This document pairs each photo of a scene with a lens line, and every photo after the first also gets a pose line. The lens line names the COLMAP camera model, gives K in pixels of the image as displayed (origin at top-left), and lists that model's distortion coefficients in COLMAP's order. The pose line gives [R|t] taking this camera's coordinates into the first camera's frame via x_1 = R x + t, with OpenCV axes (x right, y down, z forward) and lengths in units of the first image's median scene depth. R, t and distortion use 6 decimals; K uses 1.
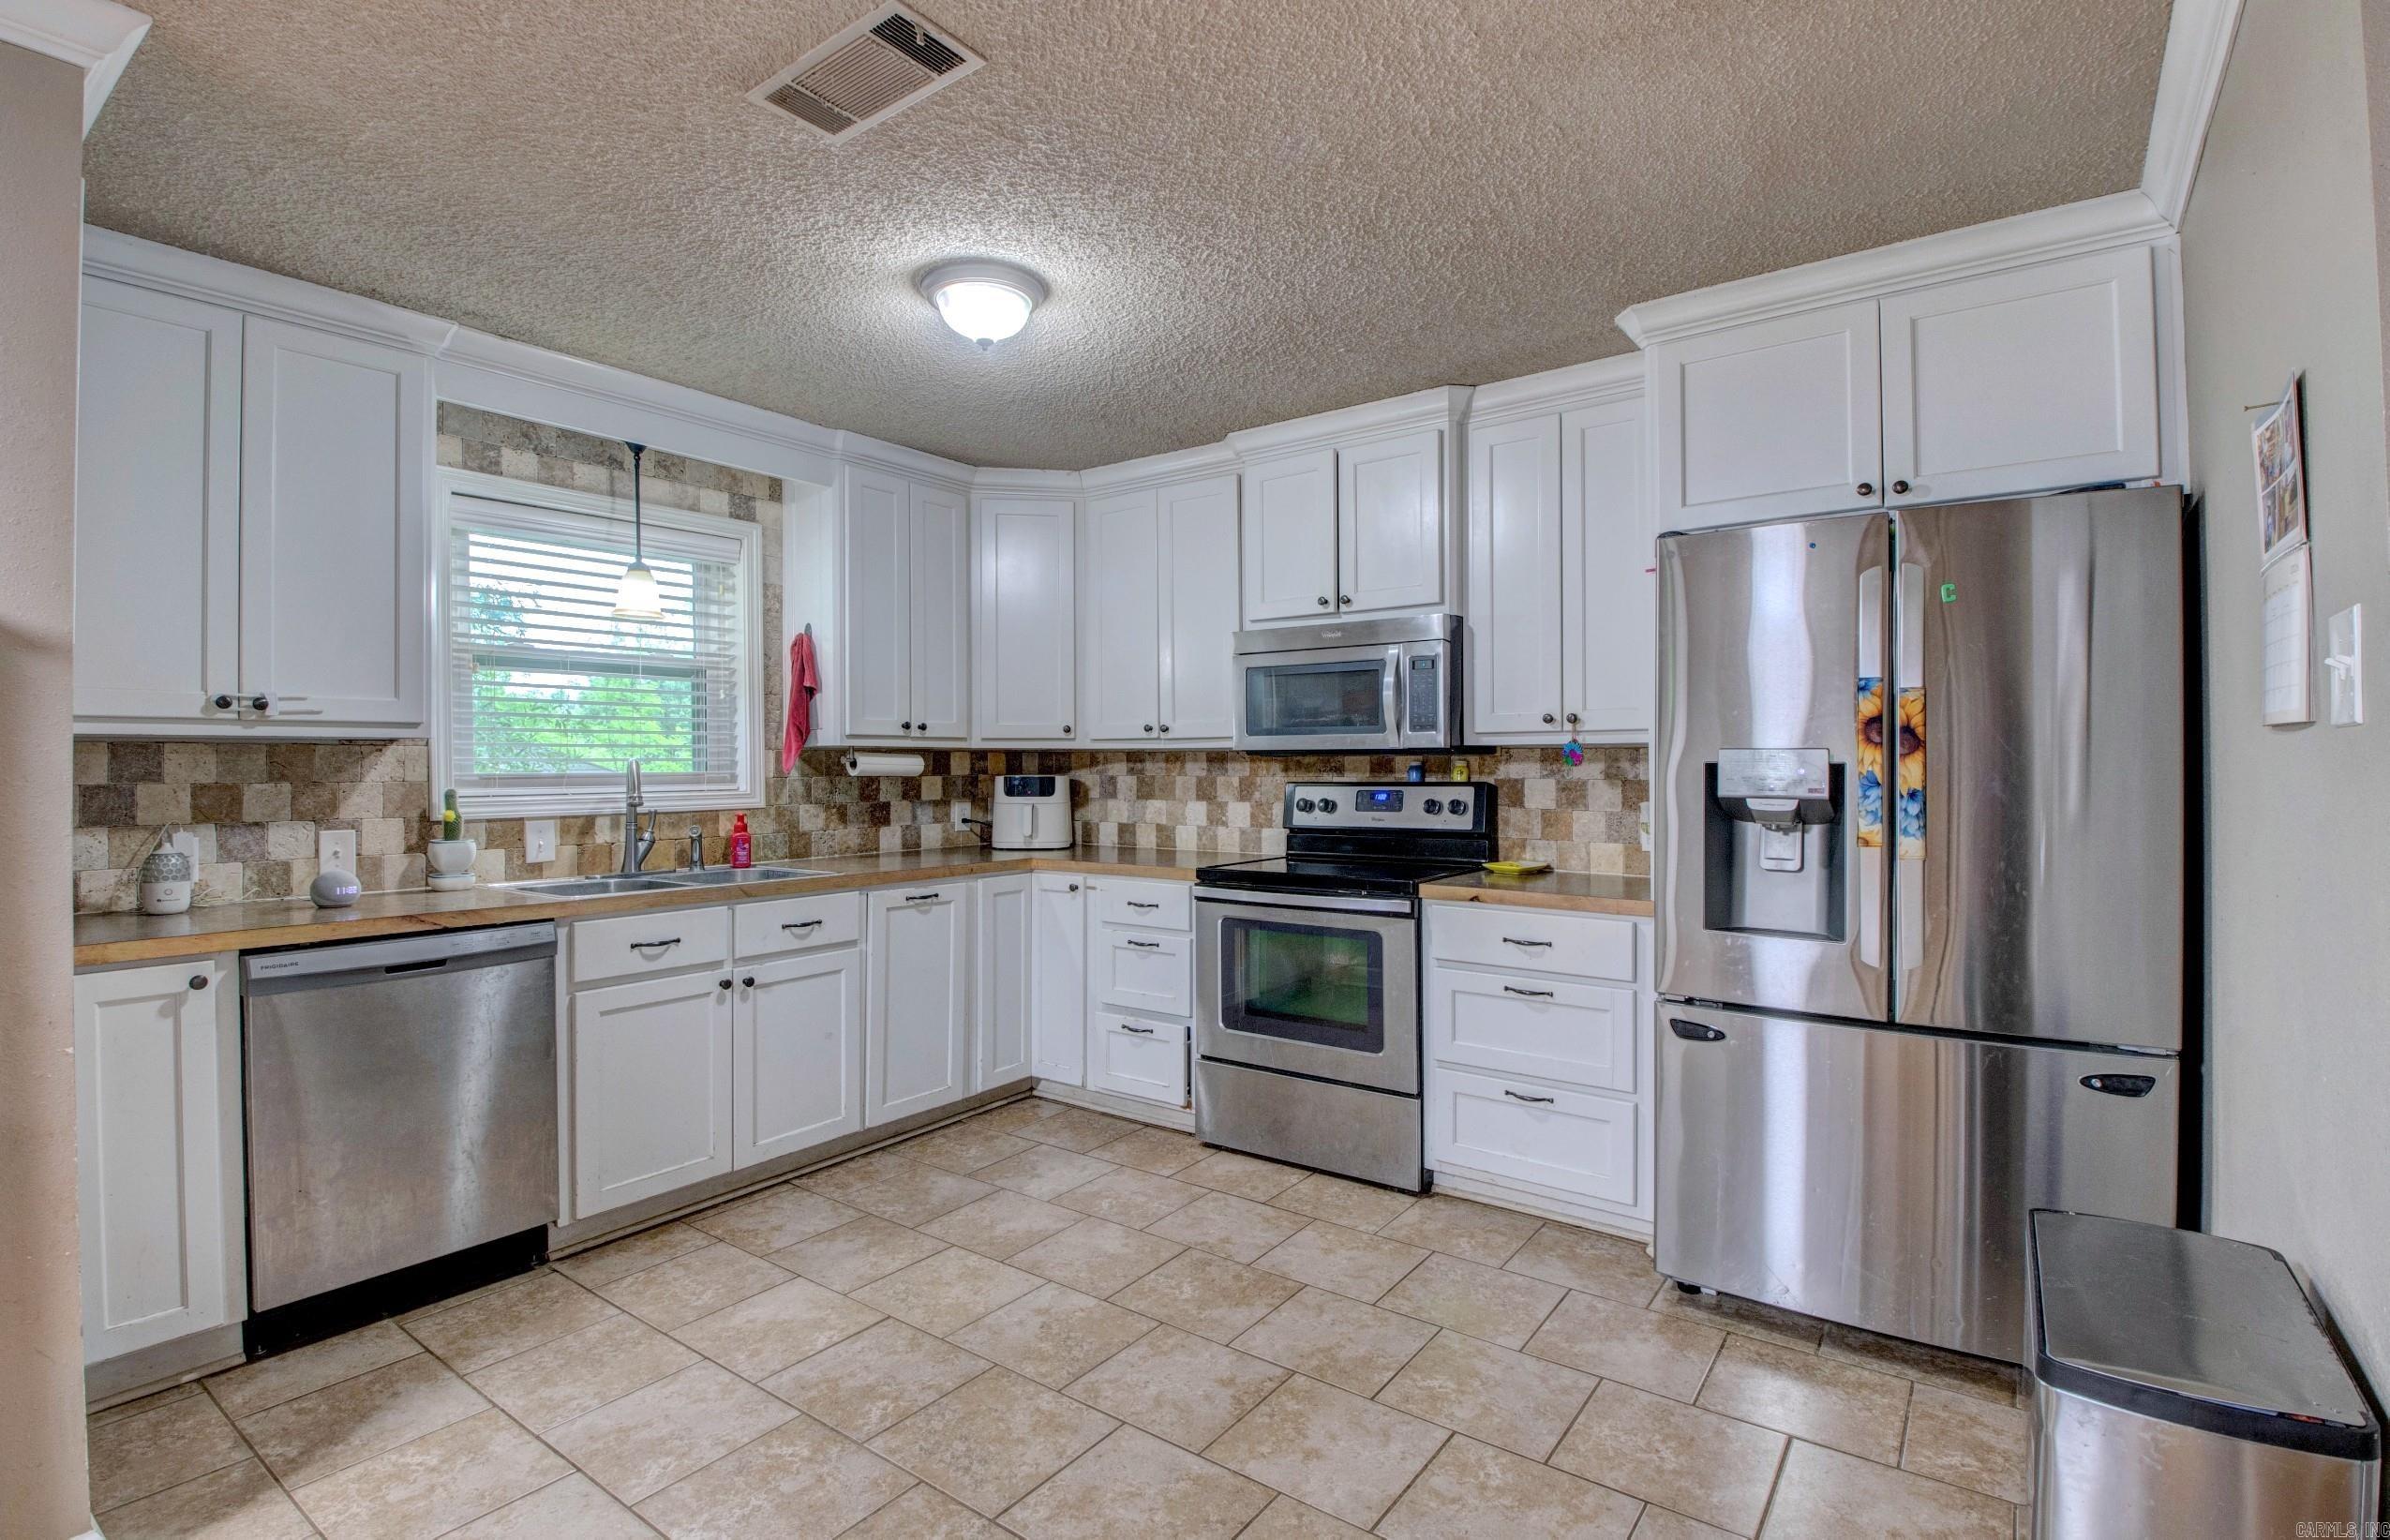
lens RADIAL K [[1113.0, 0, 1189.5], [0, 1113.0, 763.2], [0, 0, 1]] dist [-0.001292, -0.018807]
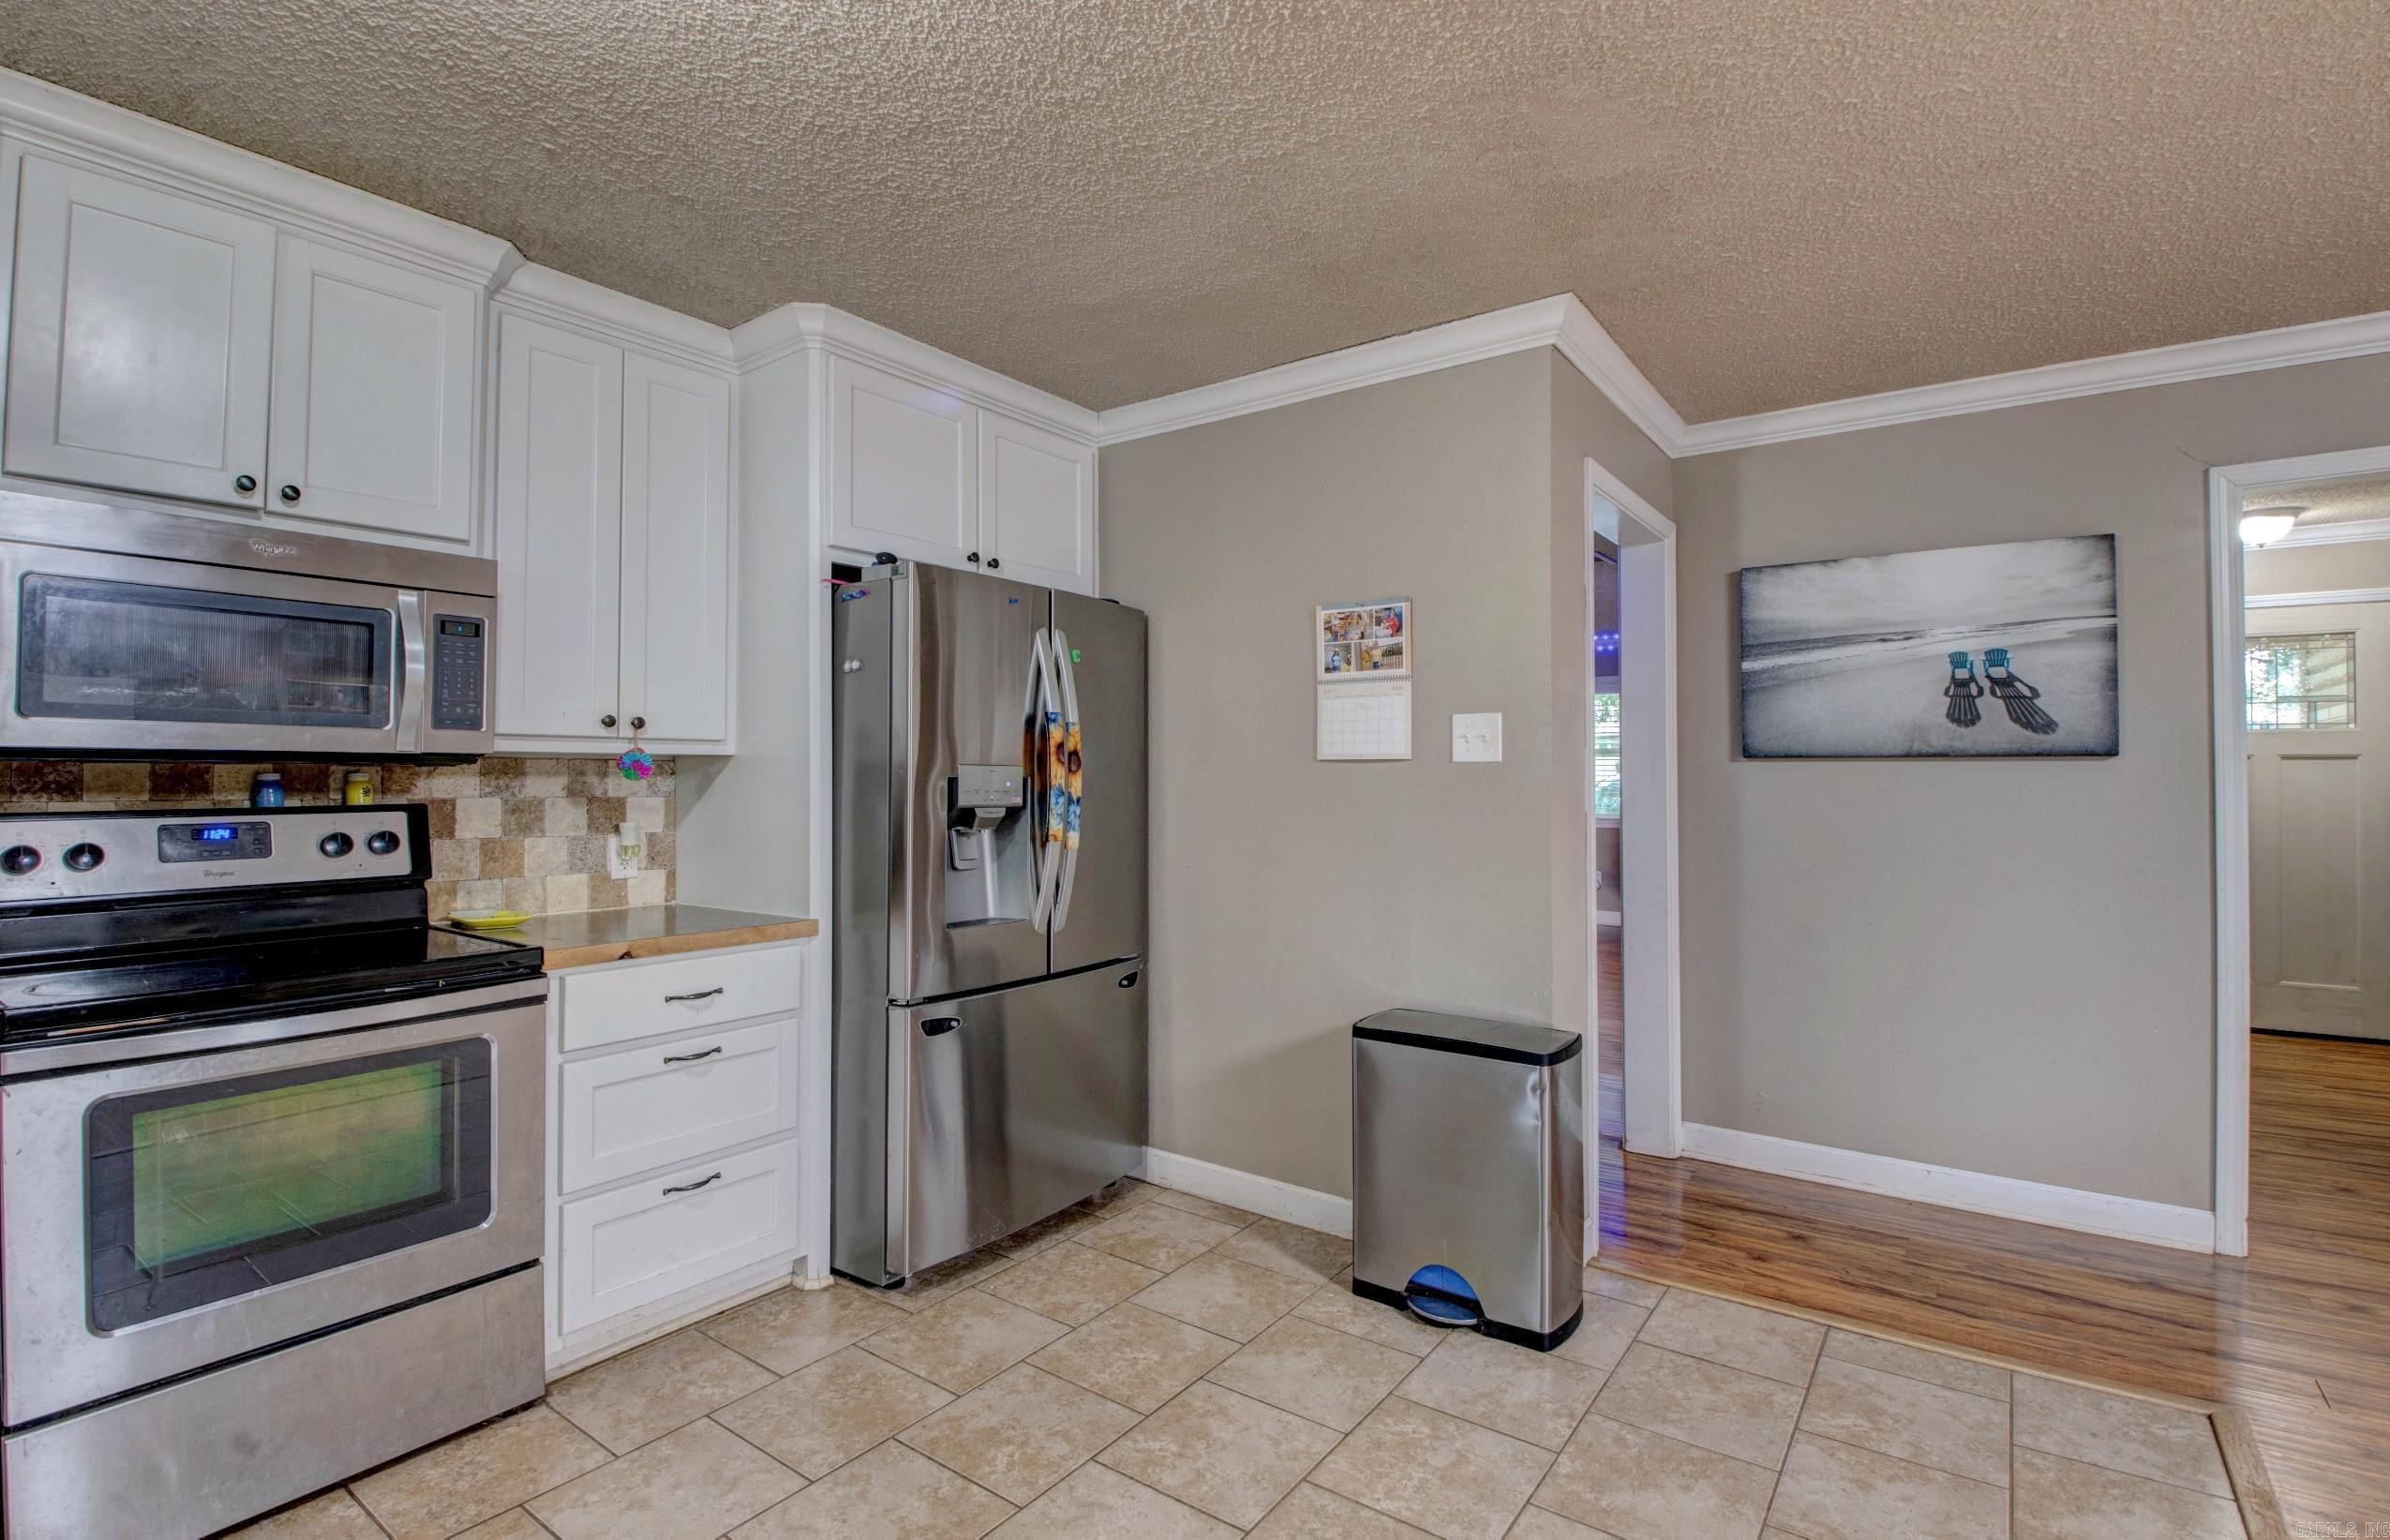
lens RADIAL K [[1100.2, 0, 1188.8], [0, 1100.2, 758.5], [0, 0, 1]] dist [0.002089, -0.016500]
pose [[-0.005188, 0.020808, 0.999770, -0.464907], [-0.000317, 0.999783, -0.020810, 0.002849], [-0.999986, -0.000424, -0.005180, 0.575007]]
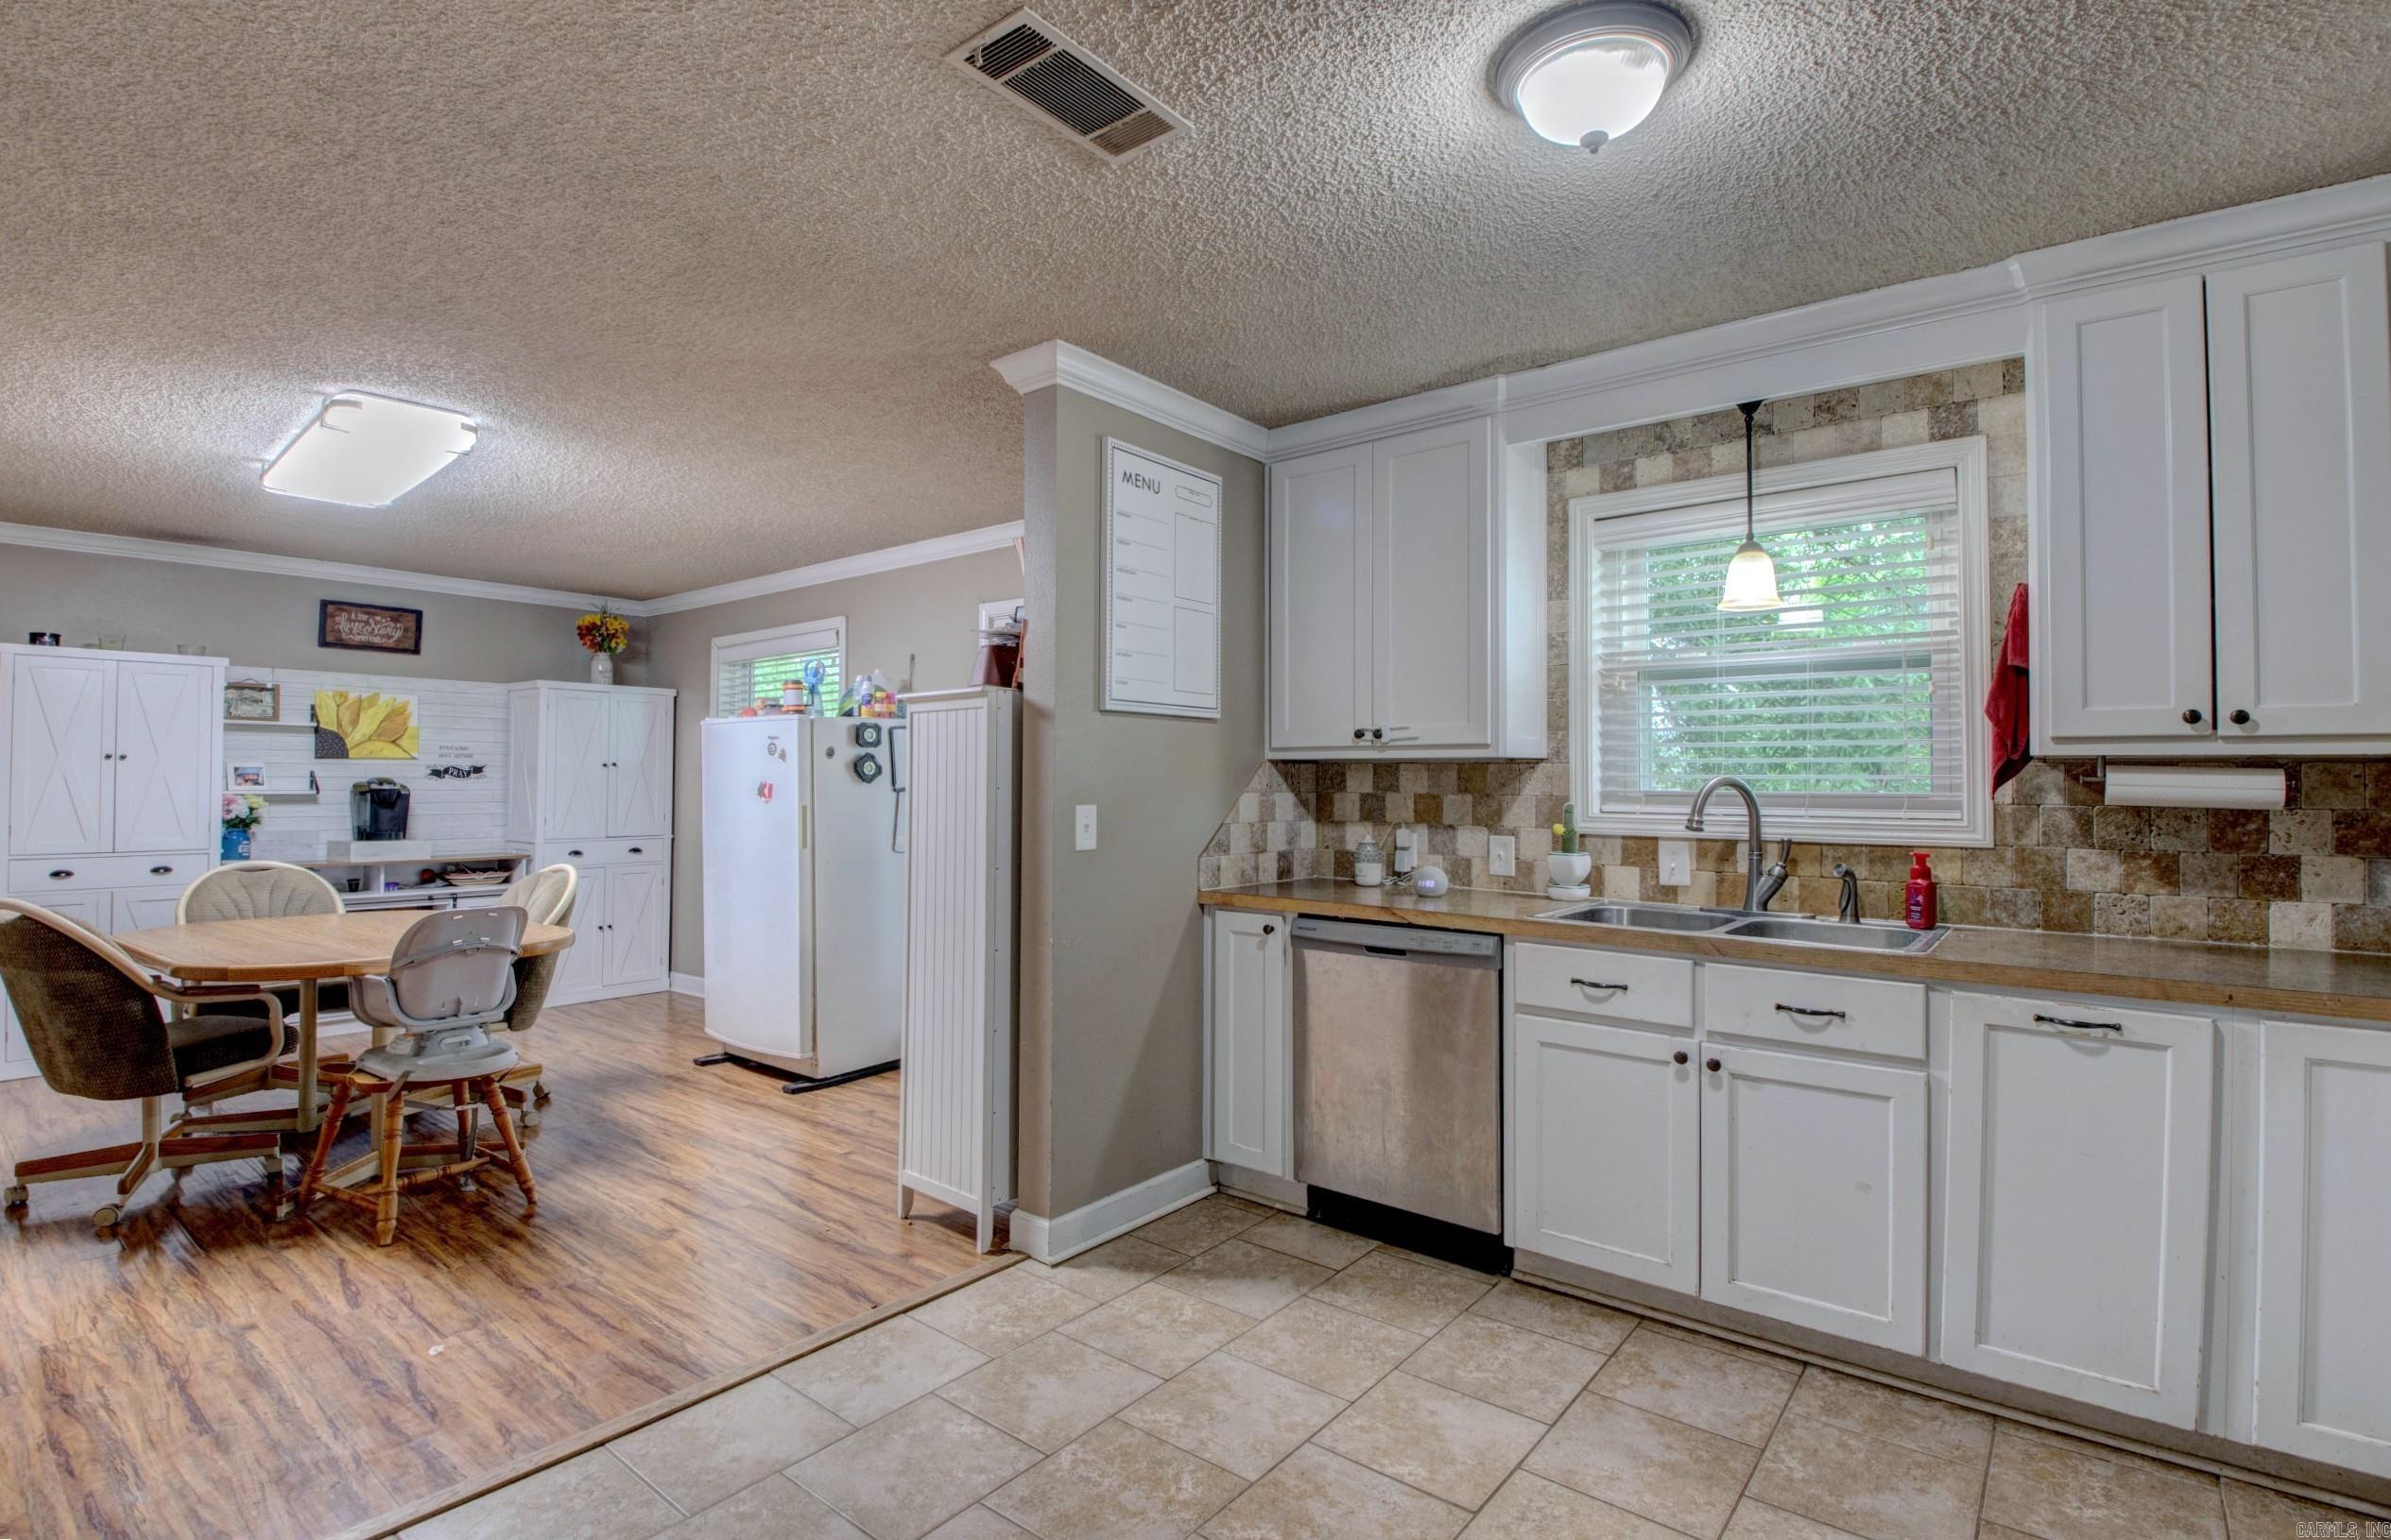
lens RADIAL K [[1122.0, 0, 1176.2], [0, 1122.0, 760.0], [0, 0, 1]] dist [0.004137, -0.019260]
pose [[-0.049495, -0.009193, -0.998732, 0.386983], [-0.001950, 0.999957, -0.009107, -0.007761], [0.998772, 0.001497, -0.049511, 0.632288]]
